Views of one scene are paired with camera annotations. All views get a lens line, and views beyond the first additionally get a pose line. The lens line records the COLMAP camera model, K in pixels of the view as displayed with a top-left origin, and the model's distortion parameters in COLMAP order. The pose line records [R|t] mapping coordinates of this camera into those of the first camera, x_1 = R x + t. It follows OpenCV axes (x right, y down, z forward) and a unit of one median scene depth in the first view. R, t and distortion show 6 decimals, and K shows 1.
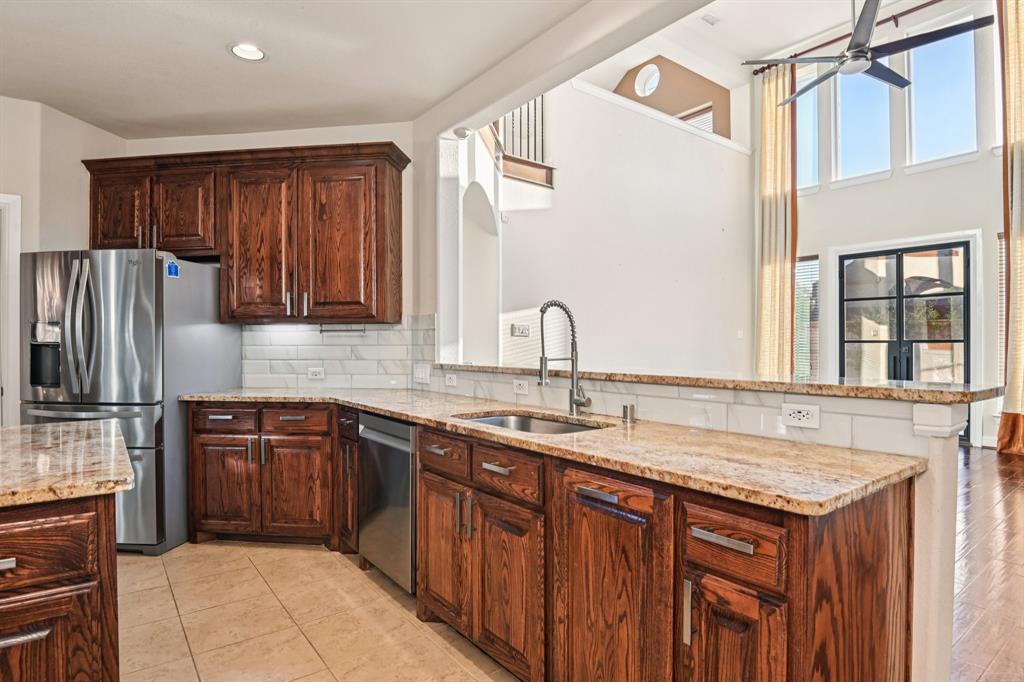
lens RADIAL K [[558.8, 0, 512.9], [0, 558.8, 344.7], [0, 0, 1]] dist [-0.001651, -0.022618]
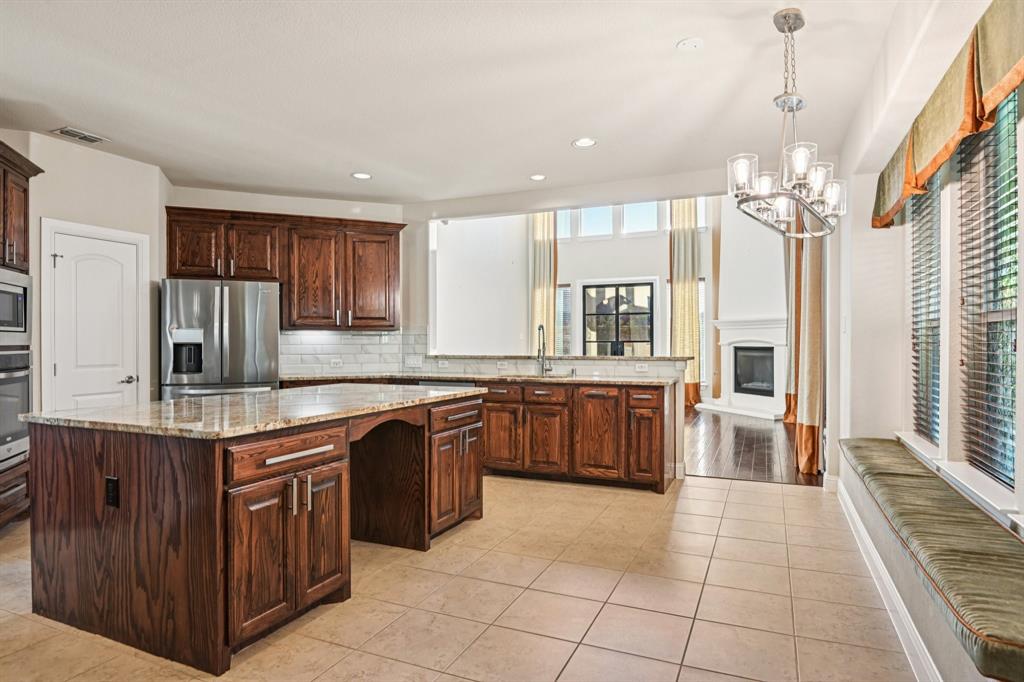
lens RADIAL K [[592.4, 0, 512.0], [0, 592.4, 341.0], [0, 0, 1]] dist [0.001720, 0.000266]
pose [[0.874384, 0.001134, 0.485234, -0.775169], [0.001173, 0.999989, -0.004450, -0.000766], [-0.485234, 0.004460, 0.874373, -0.681305]]
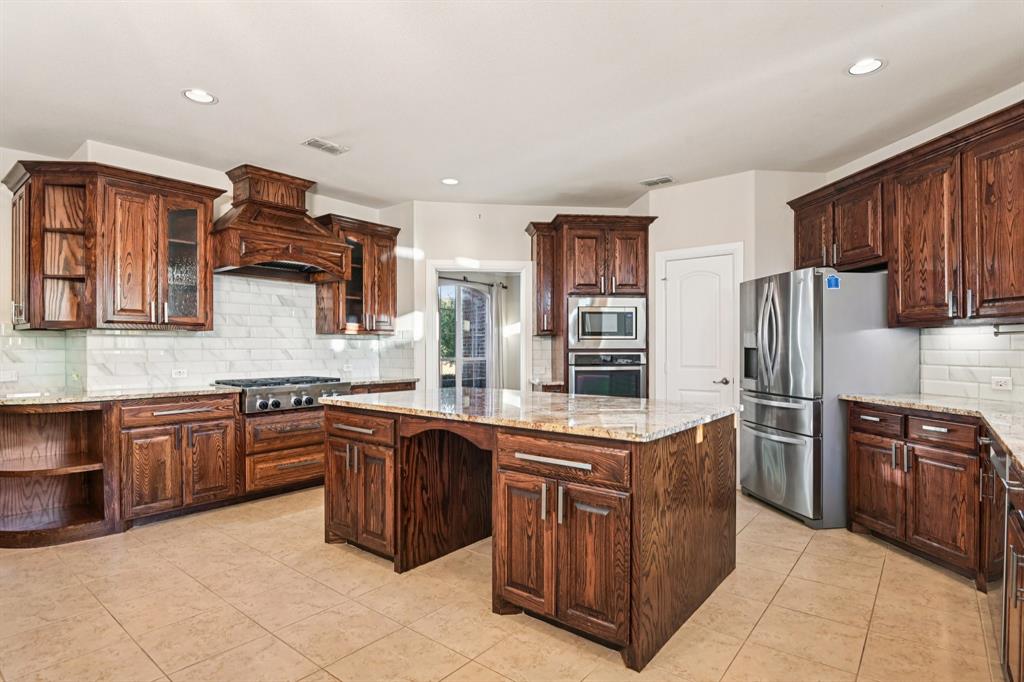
lens RADIAL K [[531.1, 0, 514.7], [0, 531.1, 348.3], [0, 0, 1]] dist [0.001015, -0.019011]
pose [[0.247192, 0.002536, -0.968963, 0.252140], [-0.001263, 0.999997, 0.002296, -0.002729], [0.968966, 0.000656, 0.247194, 0.100135]]
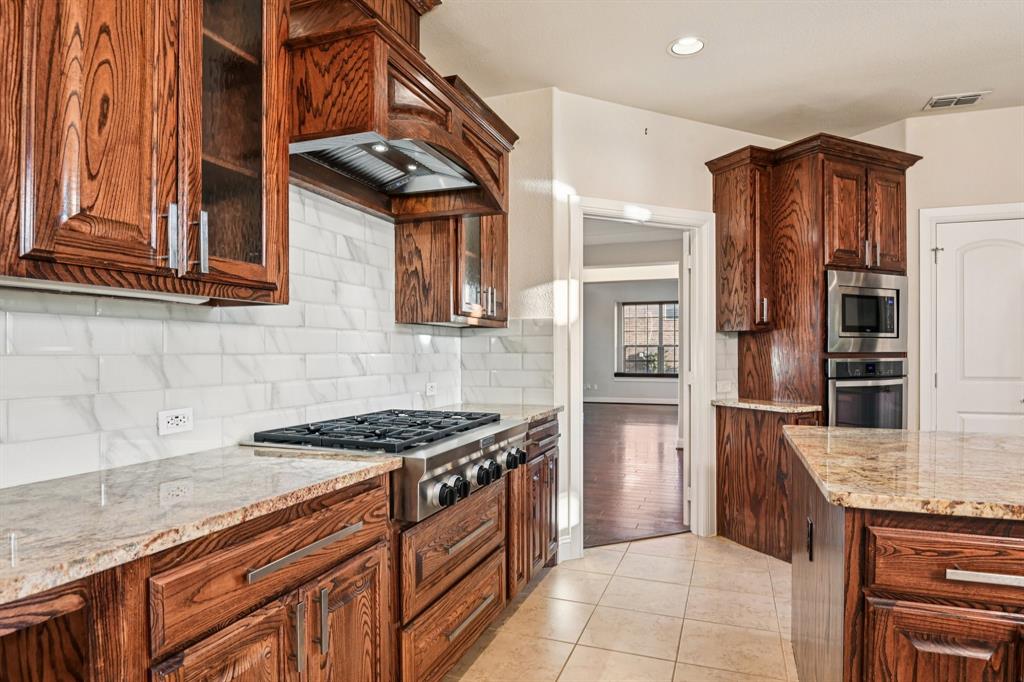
lens RADIAL K [[582.5, 0, 511.8], [0, 582.5, 355.9], [0, 0, 1]] dist [-0.023964, -0.000804]
pose [[0.535393, 0.007913, -0.844566, -0.542081], [-0.001145, 0.999962, 0.008644, -0.000122], [0.844602, -0.003661, 0.535382, -0.358961]]
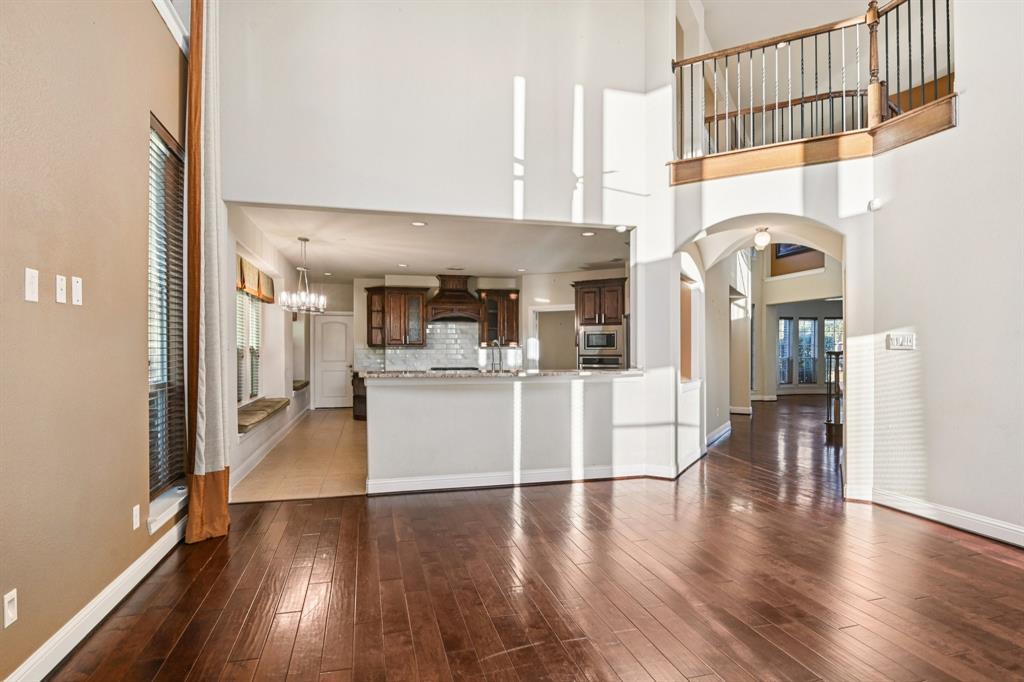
lens RADIAL K [[531.1, 0, 514.7], [0, 531.1, 348.3], [0, 0, 1]] dist [0.001015, -0.019011]
pose [[-0.368868, -0.002387, -0.929479, 1.400059], [-0.000368, 0.999997, -0.002422, -0.021504], [0.929482, -0.000551, -0.368868, 1.221909]]
